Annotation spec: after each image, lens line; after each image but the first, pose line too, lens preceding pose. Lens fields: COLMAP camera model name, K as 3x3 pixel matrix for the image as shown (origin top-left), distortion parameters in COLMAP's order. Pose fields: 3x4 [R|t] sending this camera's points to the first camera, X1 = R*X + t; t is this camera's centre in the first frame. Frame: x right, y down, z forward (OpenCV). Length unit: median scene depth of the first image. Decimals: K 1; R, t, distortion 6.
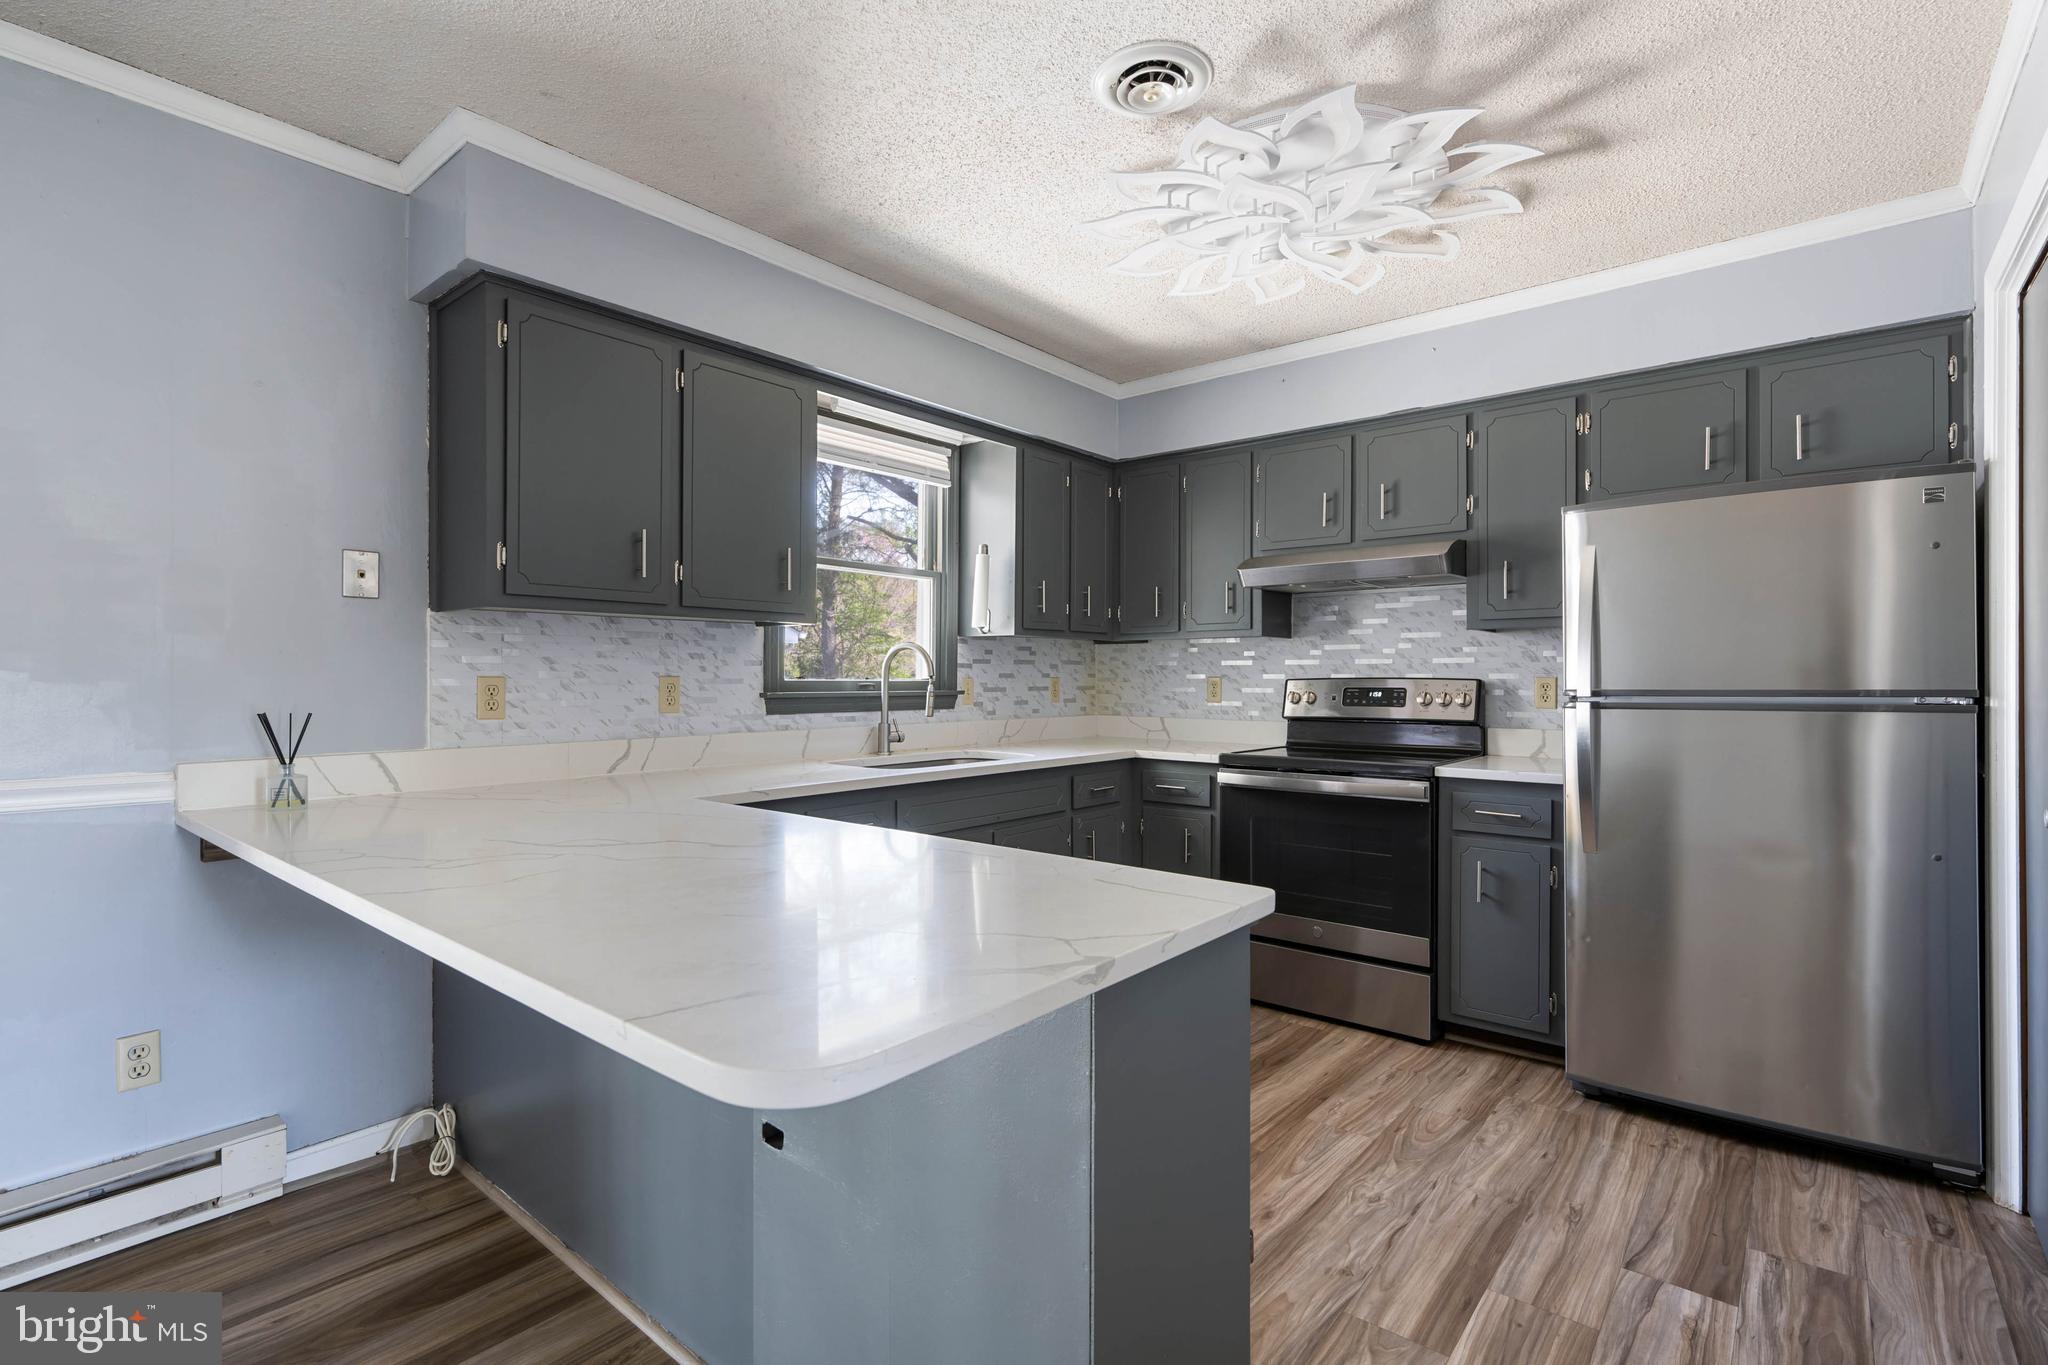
lens RADIAL K [[959.4, 0, 1038.1], [0, 959.4, 679.7], [0, 0, 1]] dist [0.003982, 0.000109]
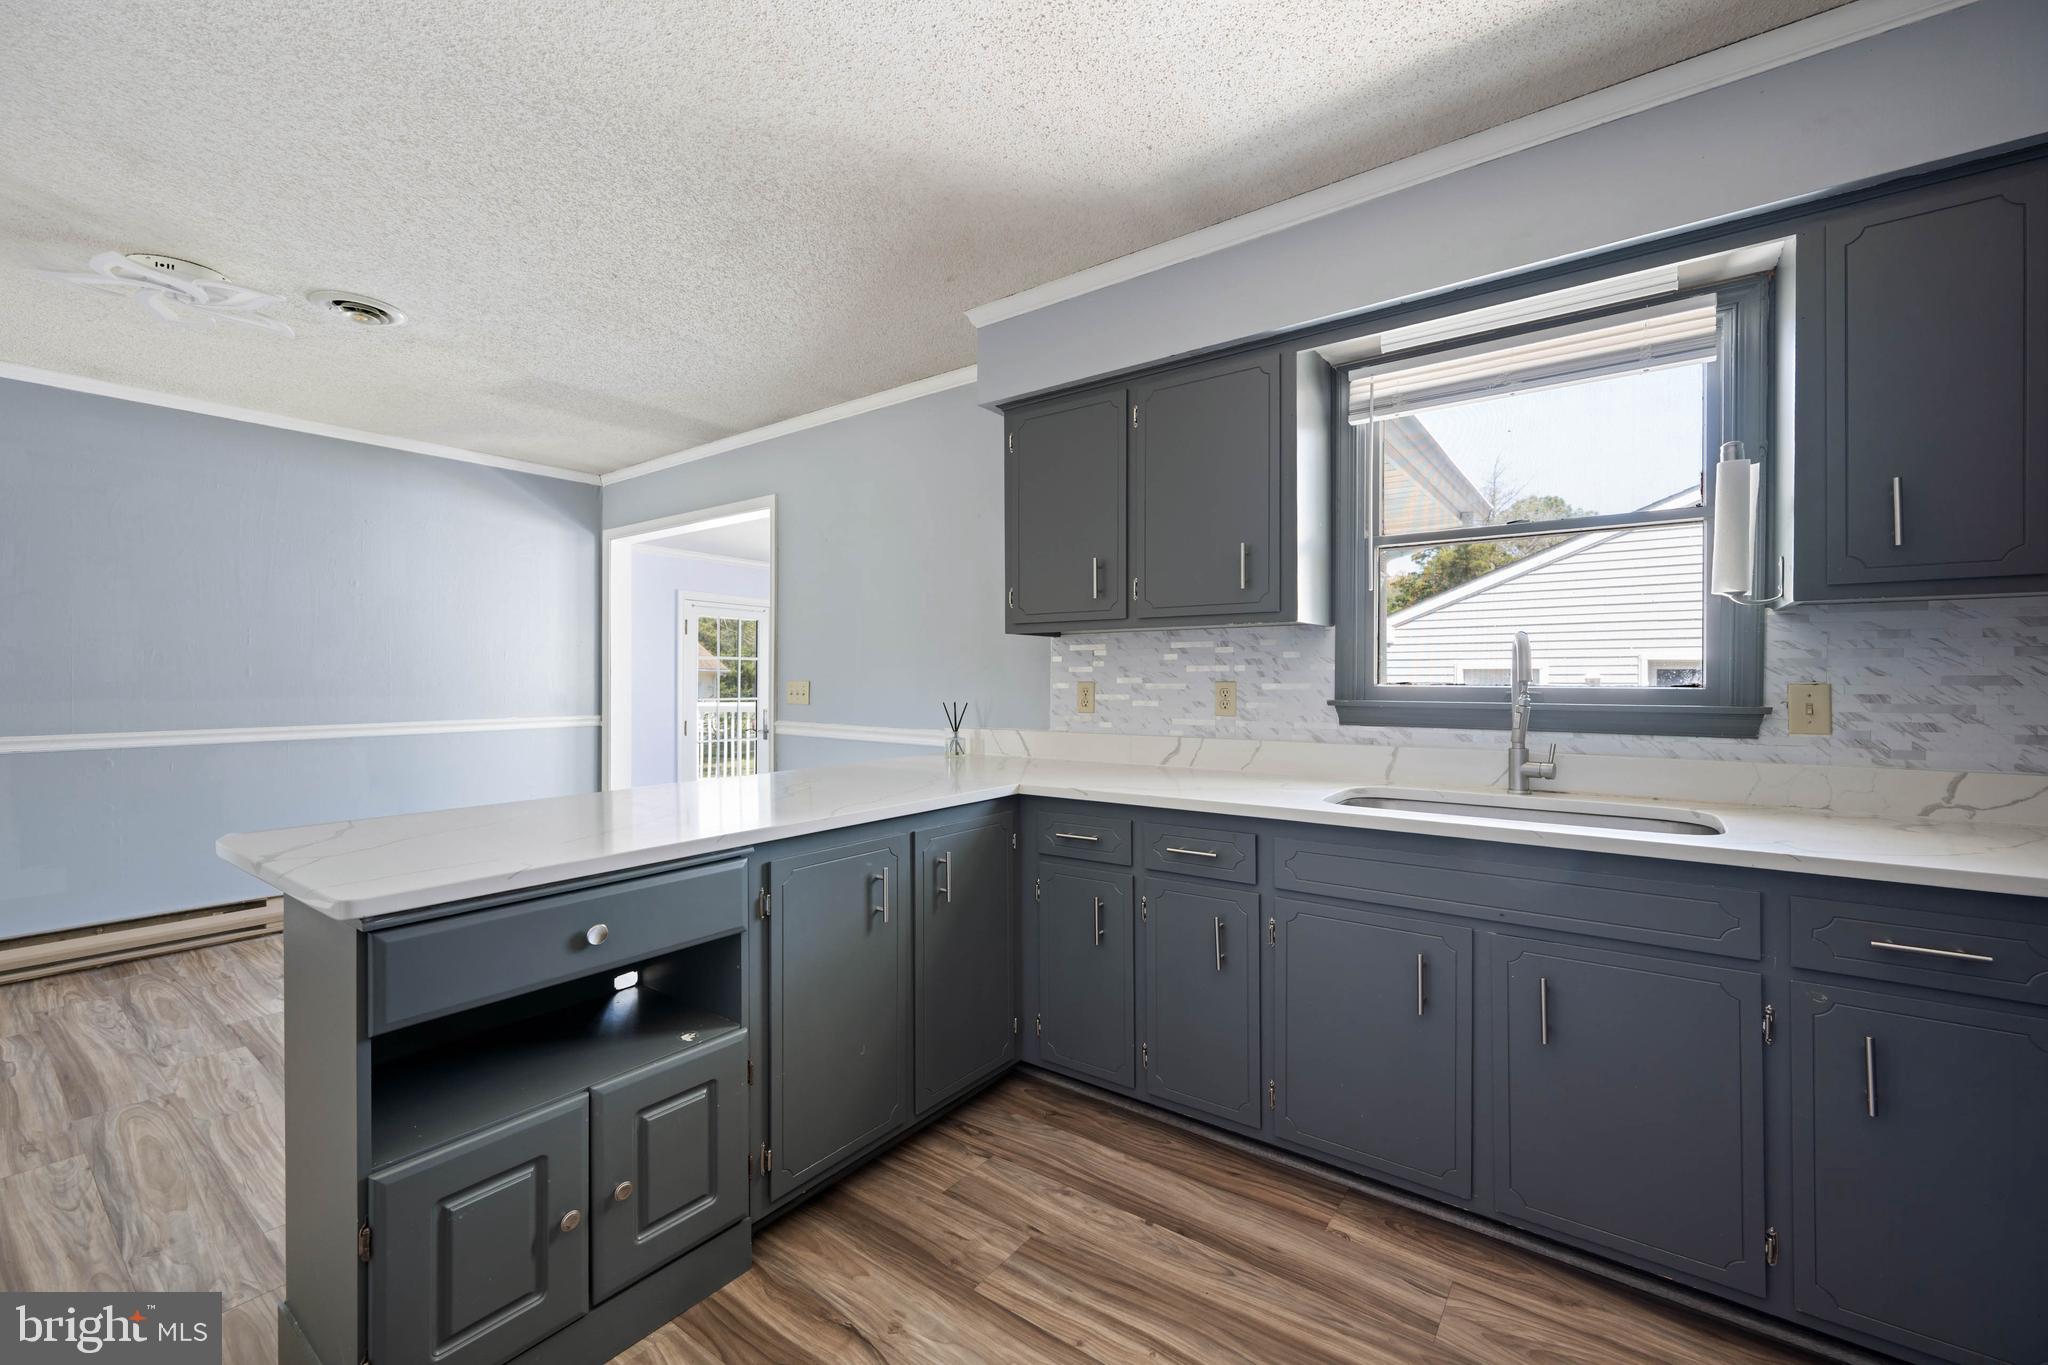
lens RADIAL K [[803.0, 0, 1010.1], [0, 803.0, 677.3], [0, 0, 1]] dist [0.003084, -0.000448]
pose [[0.049272, -0.008486, -0.998749, 0.481651], [-0.004813, 0.999950, -0.008734, 0.000601], [0.998774, 0.005237, 0.049229, 0.709902]]
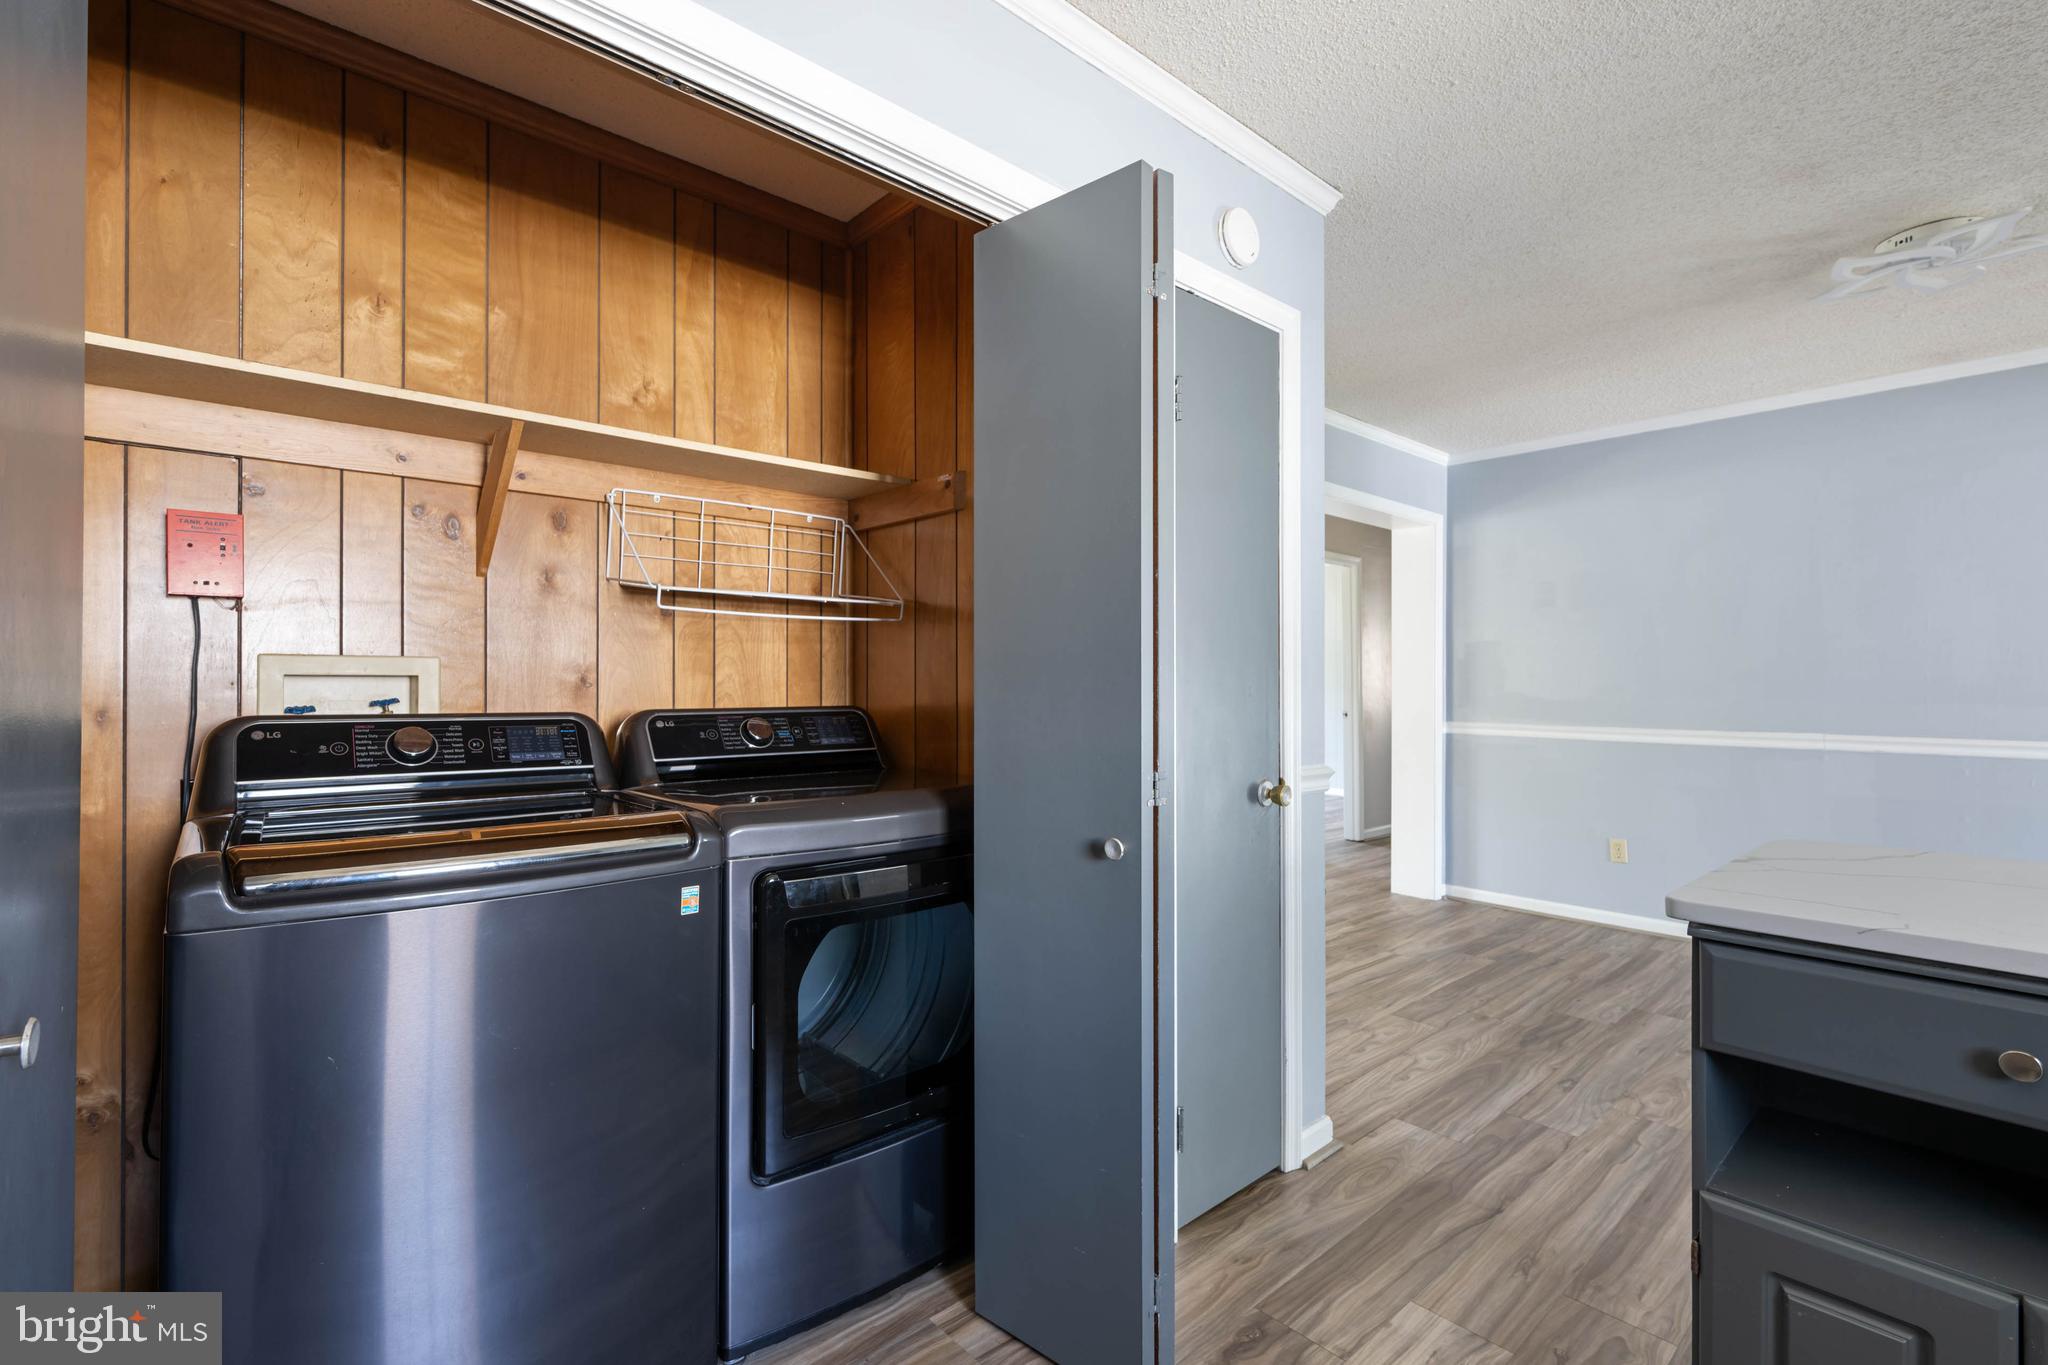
lens RADIAL K [[959.4, 0, 1046.8], [0, 959.4, 675.1], [0, 0, 1]] dist [0.003982, 0.000109]
pose [[-0.992483, -0.003306, 0.122338, 0.332043], [-0.003553, 0.999992, -0.001804, -0.000286], [-0.122331, -0.002225, -0.992487, 0.899743]]
